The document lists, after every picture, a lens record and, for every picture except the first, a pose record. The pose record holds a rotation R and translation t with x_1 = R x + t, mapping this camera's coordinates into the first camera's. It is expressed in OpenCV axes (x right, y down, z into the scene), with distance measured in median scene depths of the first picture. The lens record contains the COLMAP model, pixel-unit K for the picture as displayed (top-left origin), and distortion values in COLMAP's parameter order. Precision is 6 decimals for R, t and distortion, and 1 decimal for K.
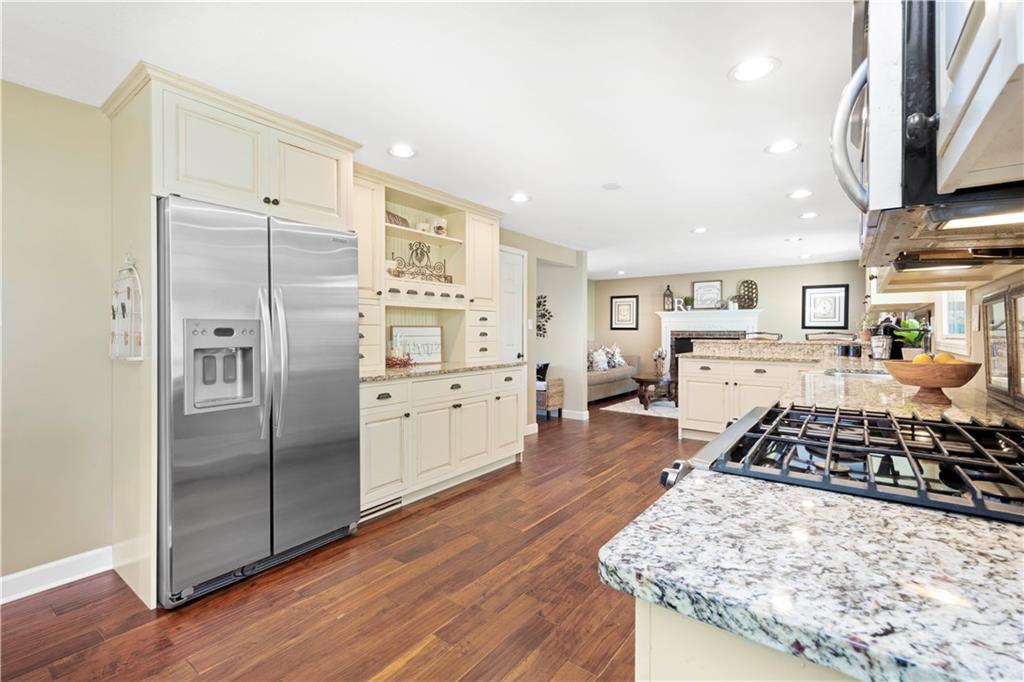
lens RADIAL K [[453.0, 0, 509.5], [0, 453.0, 333.3], [0, 0, 1]] dist [0.007647, -0.001007]
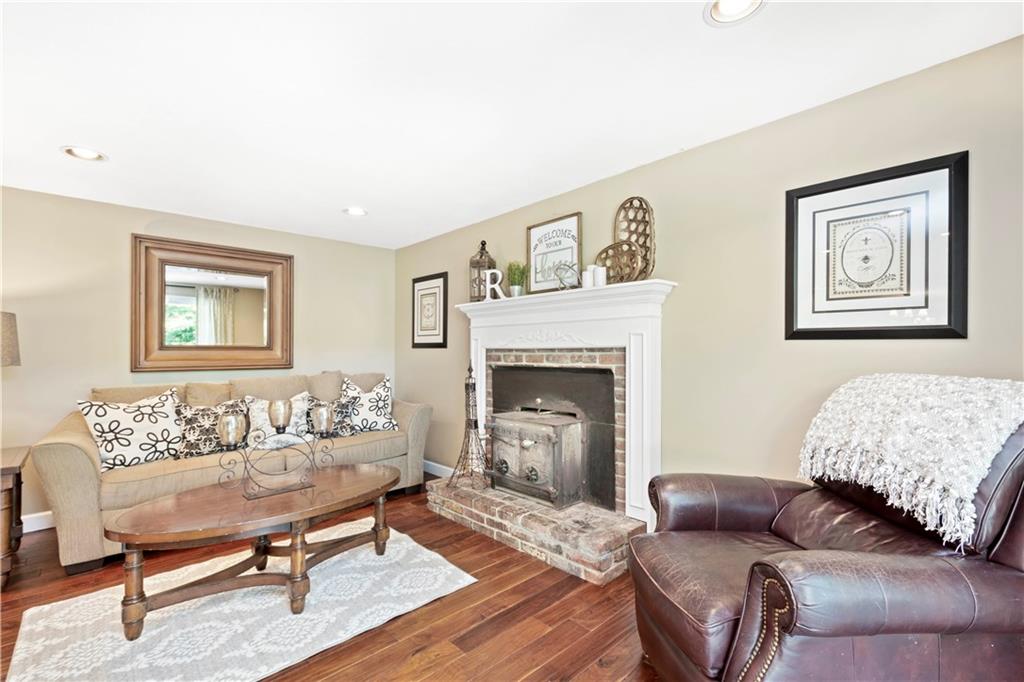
lens RADIAL K [[453.0, 0, 511.9], [0, 453.0, 348.2], [0, 0, 1]] dist [0.007647, -0.001007]
pose [[0.984635, -0.010926, -0.174284, 0.470450], [0.009616, 0.999919, -0.008358, -0.002489], [0.174362, 0.006553, 0.984660, 0.616684]]
